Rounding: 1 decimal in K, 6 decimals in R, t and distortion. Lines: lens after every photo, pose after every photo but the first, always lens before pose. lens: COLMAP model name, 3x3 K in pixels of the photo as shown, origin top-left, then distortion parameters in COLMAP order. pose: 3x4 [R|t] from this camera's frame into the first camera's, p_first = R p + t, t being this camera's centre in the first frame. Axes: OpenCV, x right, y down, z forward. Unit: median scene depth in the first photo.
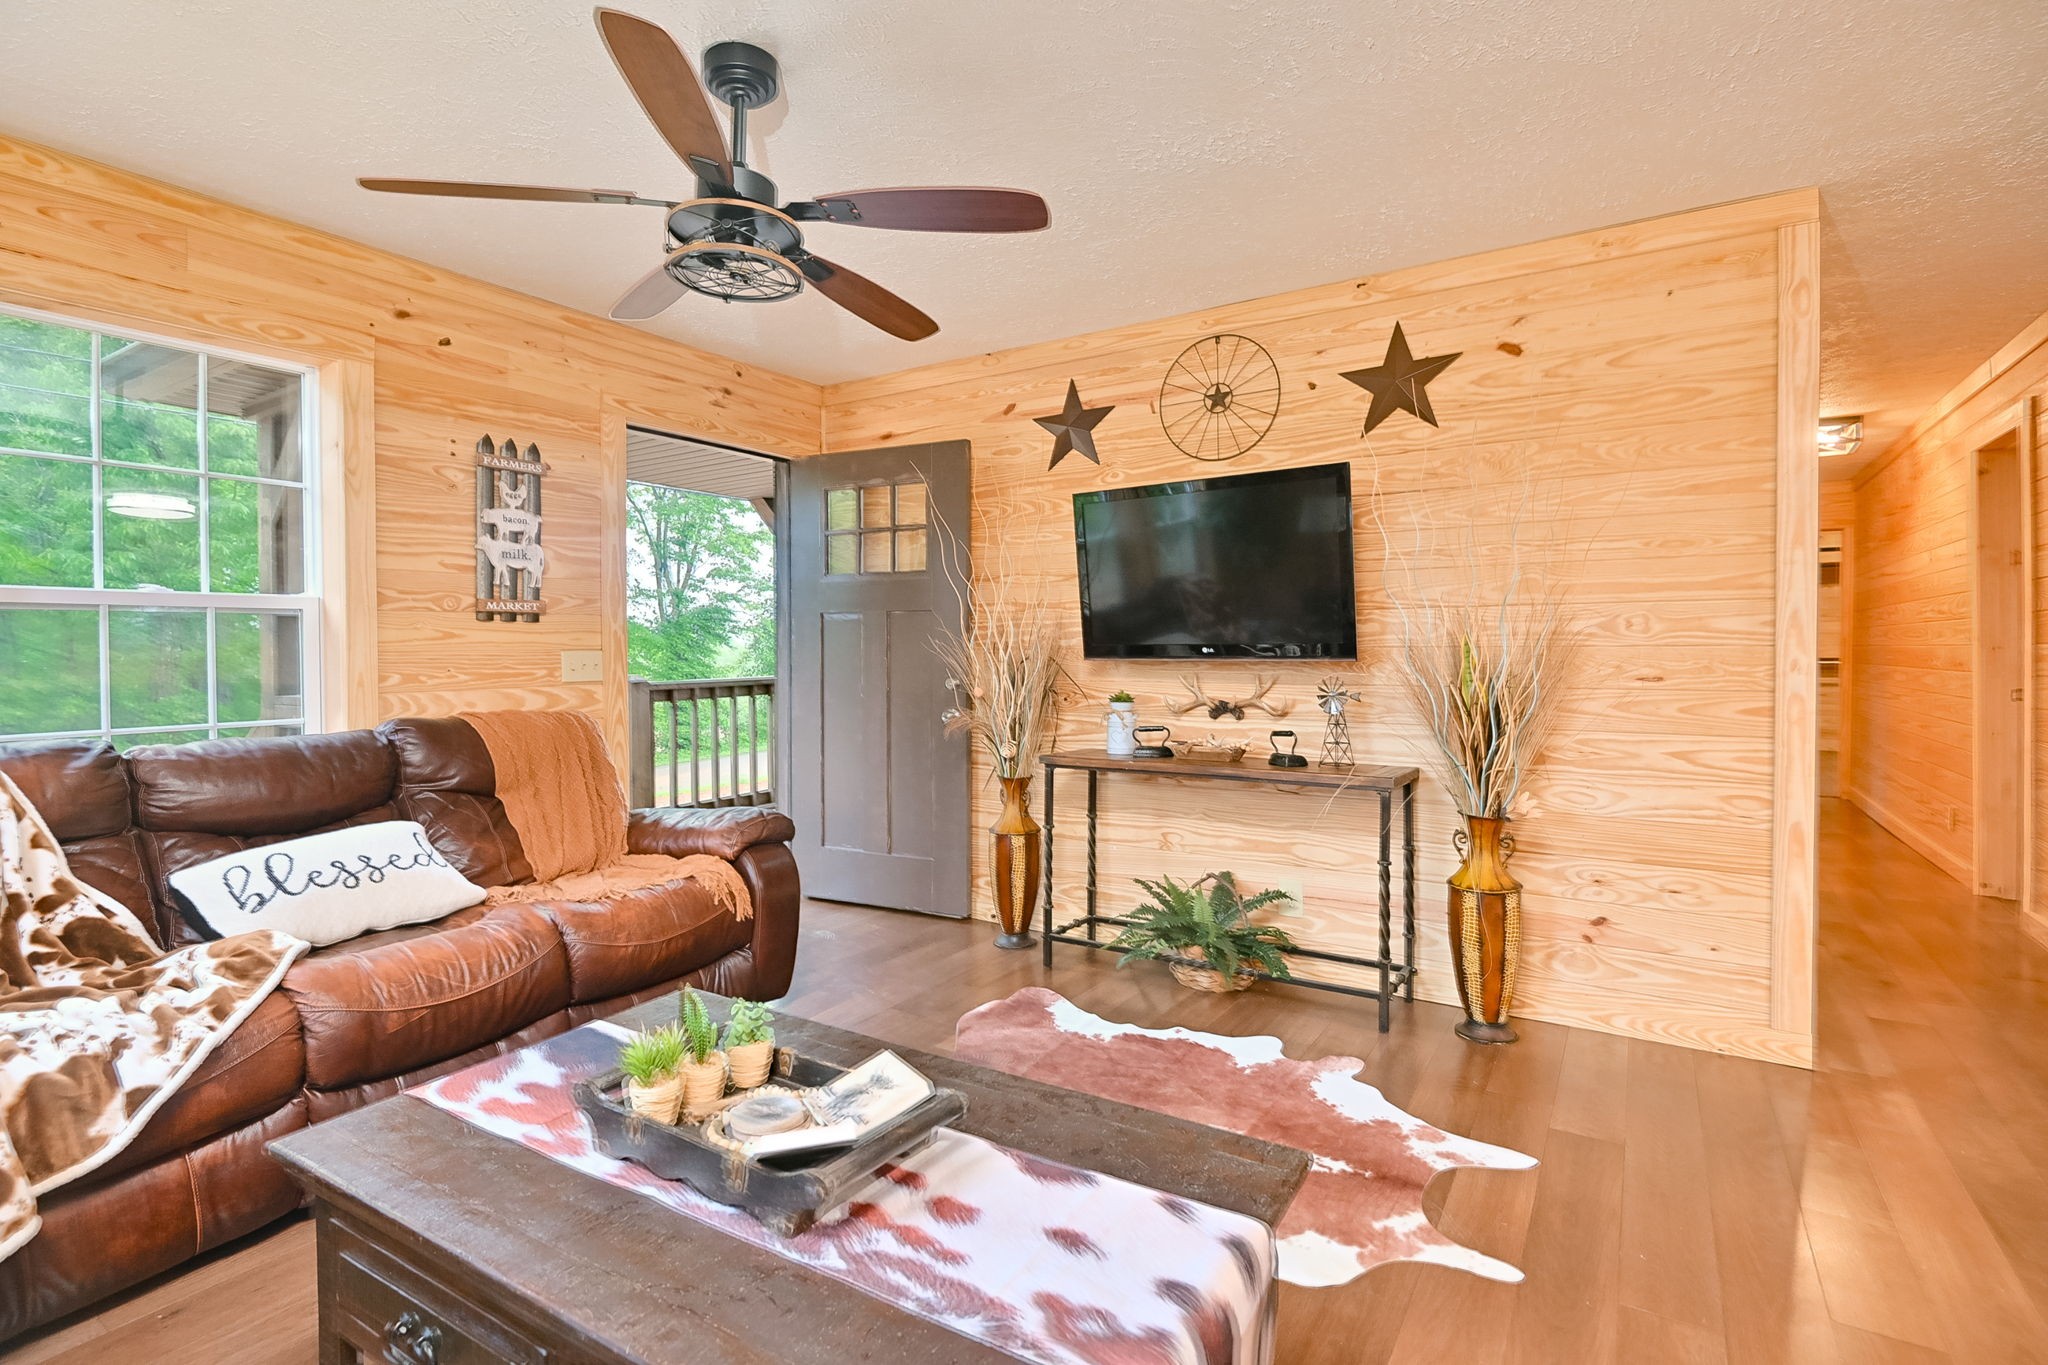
lens RADIAL K [[912.9, 0, 1051.8], [0, 912.9, 649.6], [0, 0, 1]] dist [0.001302, -0.000066]
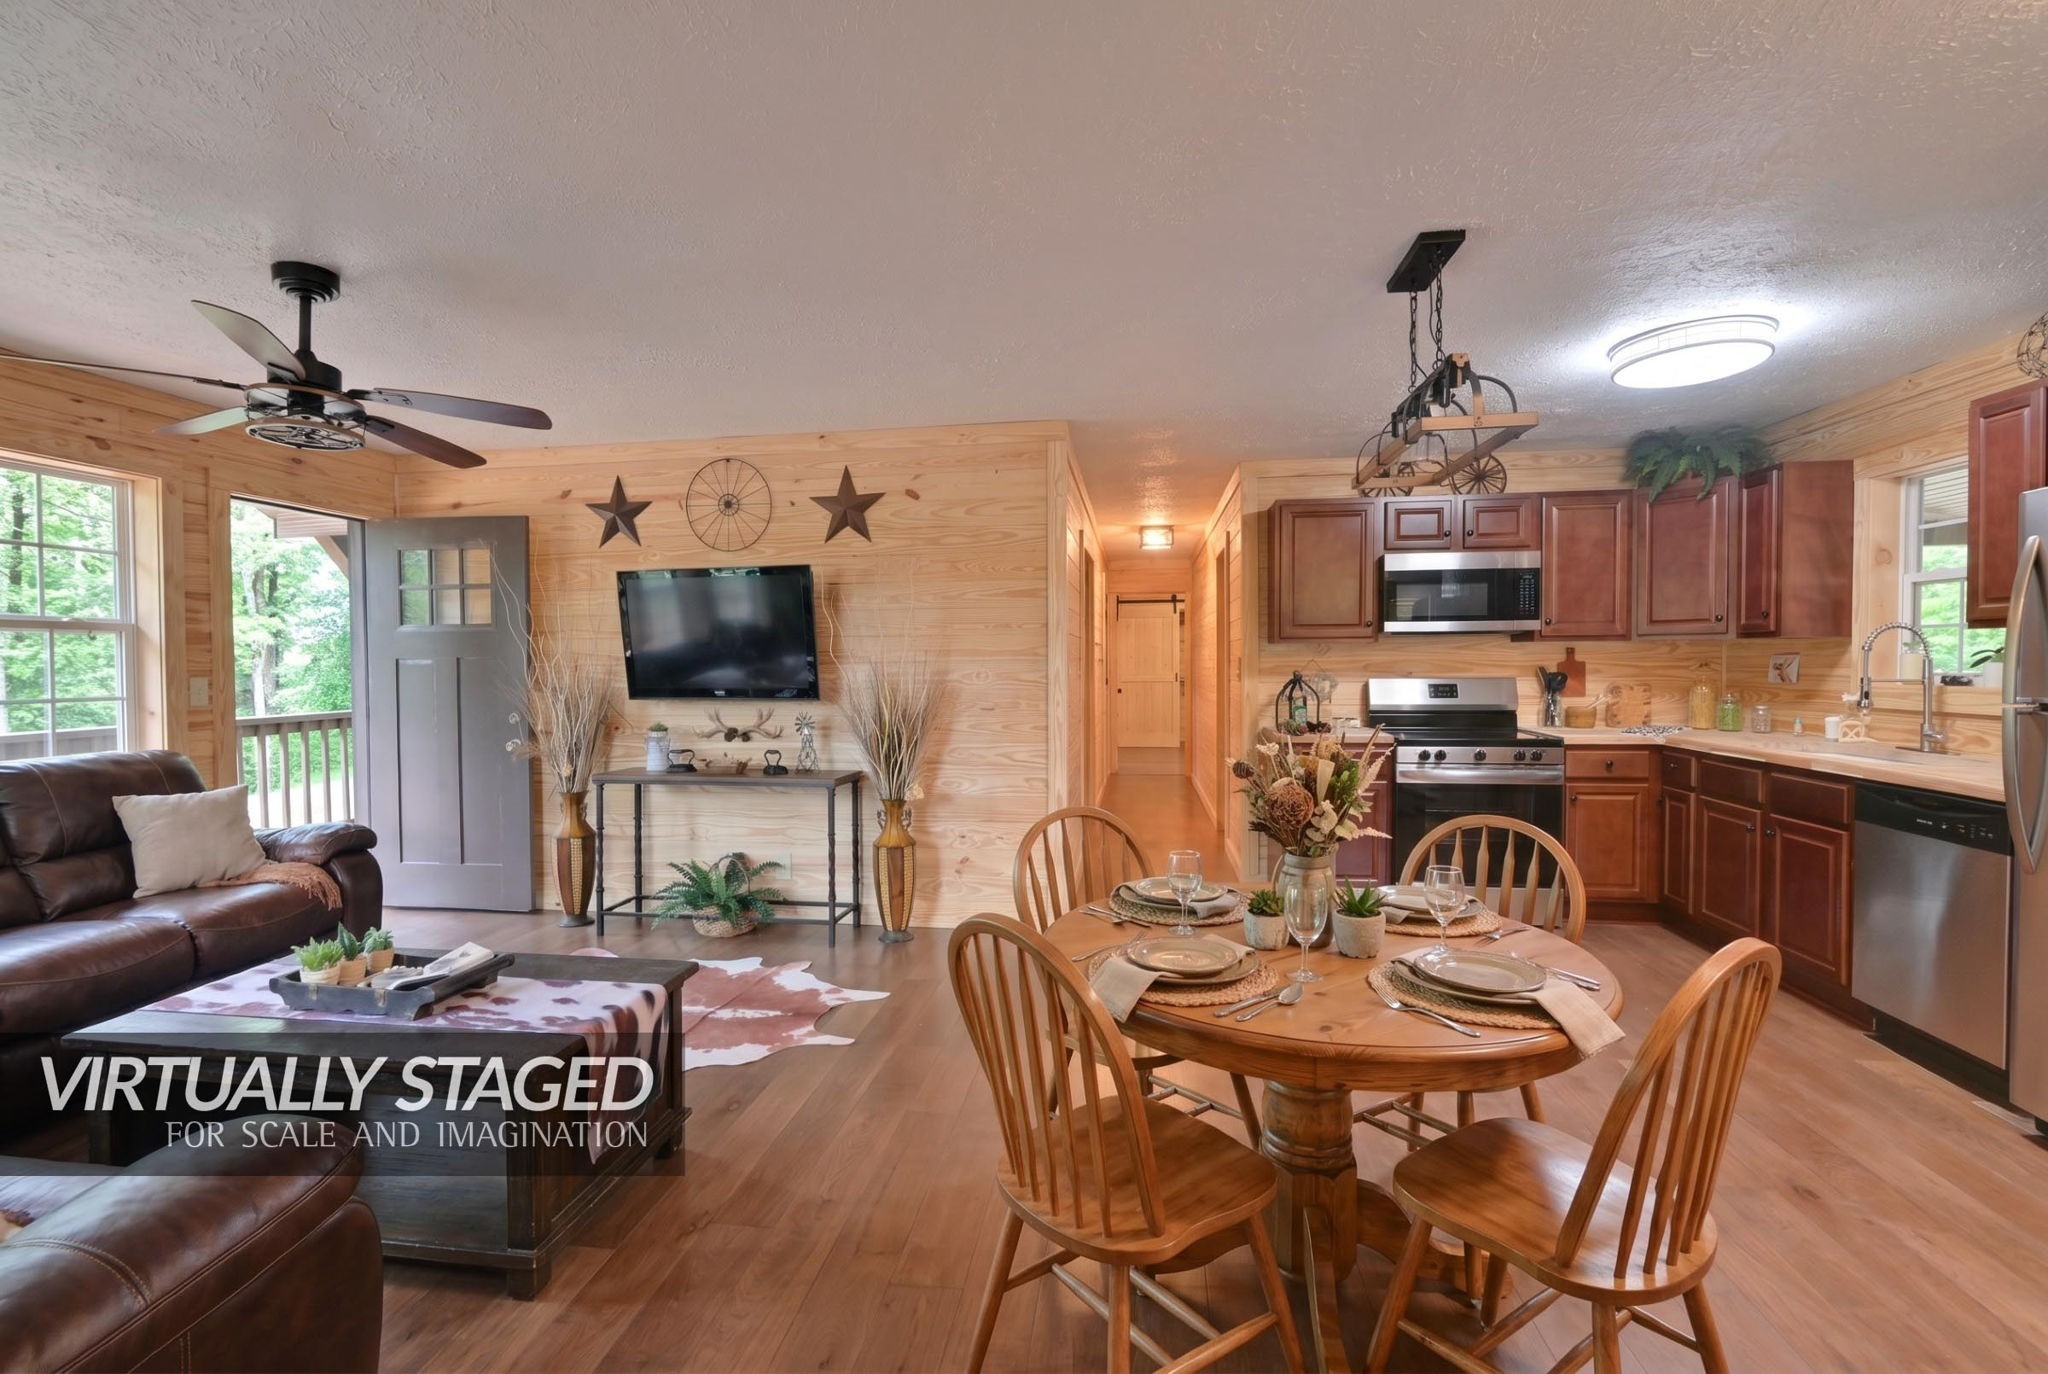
lens RADIAL K [[866.0, 0, 943.3], [0, 866.0, 683.8], [0, 0, 1]] dist [-0.000409, -0.000037]
pose [[0.944035, -0.014507, 0.329526, 0.061721], [0.008207, 0.999756, 0.020500, -0.038343], [-0.329743, -0.016648, 0.943924, -0.364231]]
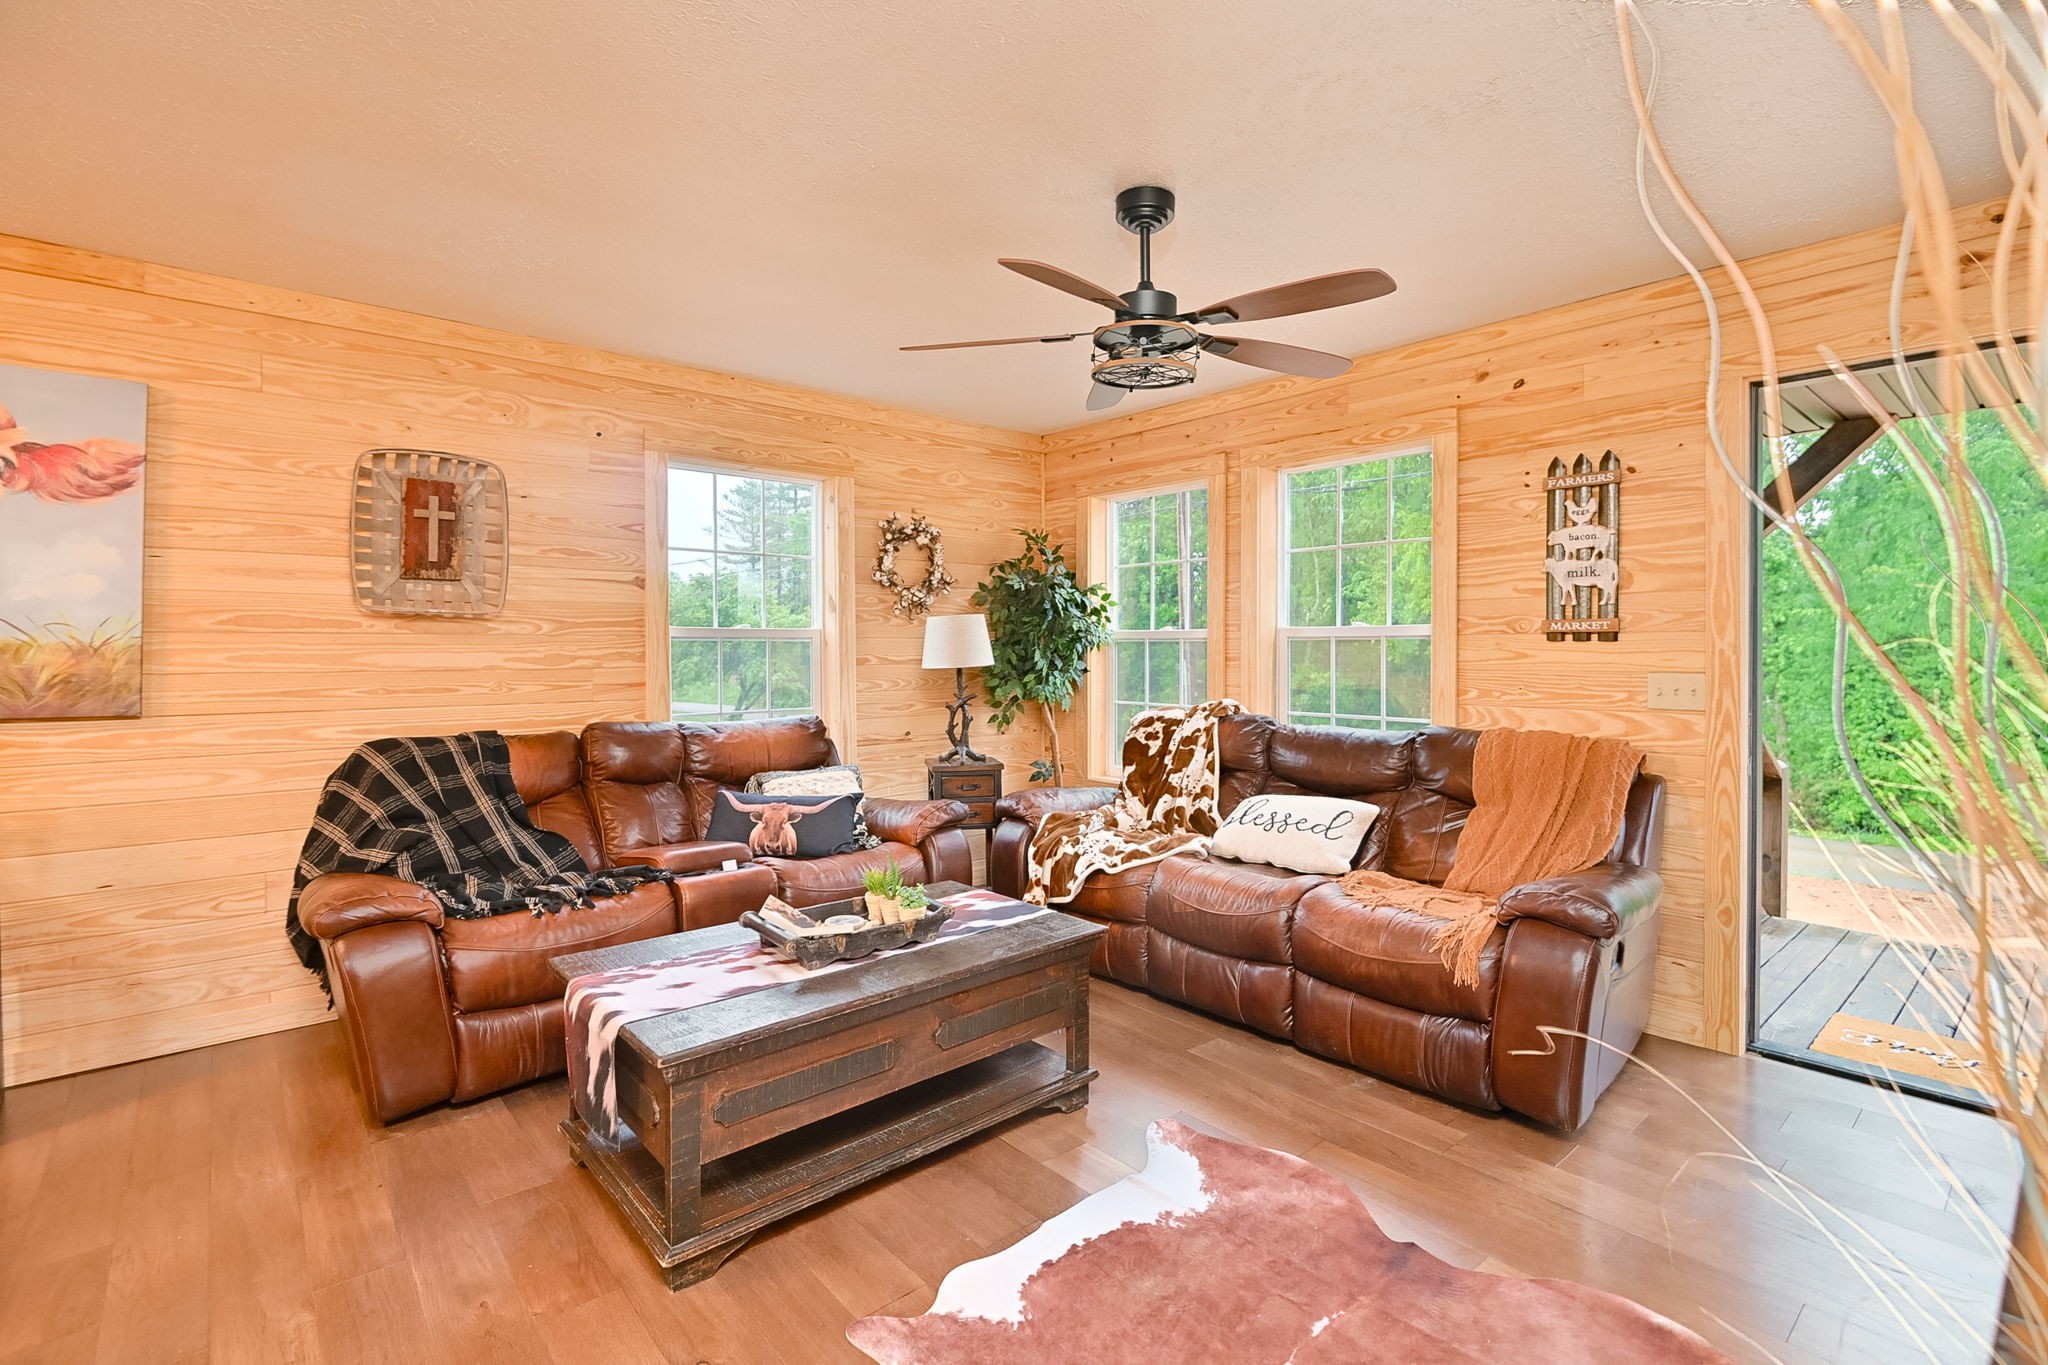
lens RADIAL K [[919.9, 0, 993.3], [0, 919.9, 655.2], [0, 0, 1]] dist [-0.001628, -0.000331]
pose [[-0.280301, 0.007777, -0.959881, 0.523625], [-0.006154, 0.999932, 0.009898, -0.021797], [0.959892, 0.008681, -0.280234, 0.673308]]
